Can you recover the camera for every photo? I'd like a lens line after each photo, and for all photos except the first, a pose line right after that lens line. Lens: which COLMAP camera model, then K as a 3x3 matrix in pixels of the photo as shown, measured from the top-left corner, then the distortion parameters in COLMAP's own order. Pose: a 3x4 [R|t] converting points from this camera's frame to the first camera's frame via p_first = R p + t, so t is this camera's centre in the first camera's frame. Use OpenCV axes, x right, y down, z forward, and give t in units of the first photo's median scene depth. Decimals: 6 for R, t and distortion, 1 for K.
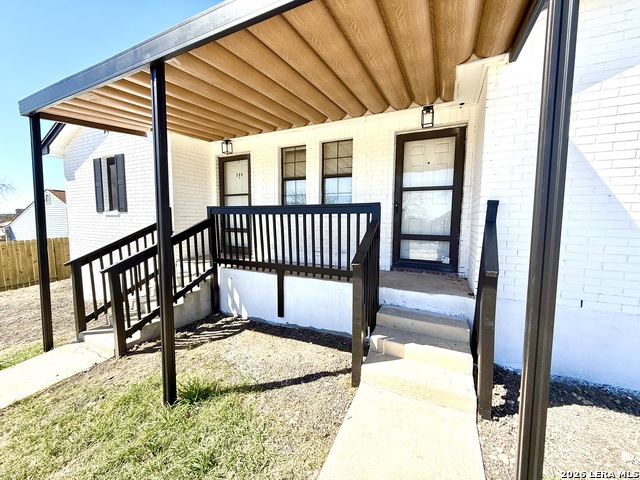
lens RADIAL K [[260.2, 0, 321.9], [0, 260.2, 238.8], [0, 0, 1]] dist [0.004059, -0.000192]
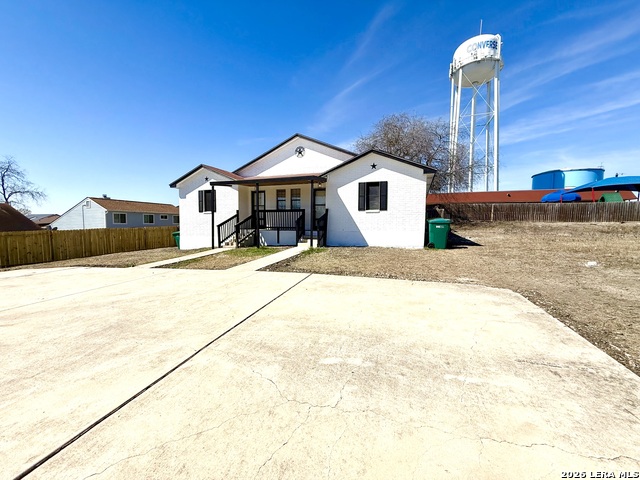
lens RADIAL K [[260.2, 0, 318.0], [0, 260.2, 238.7], [0, 0, 1]] dist [0.004059, -0.000192]
pose [[0.997196, -0.002908, 0.074772, 0.082316], [0.004452, 0.999780, -0.020495, 0.263152], [-0.074696, 0.020770, 0.996990, -1.960044]]
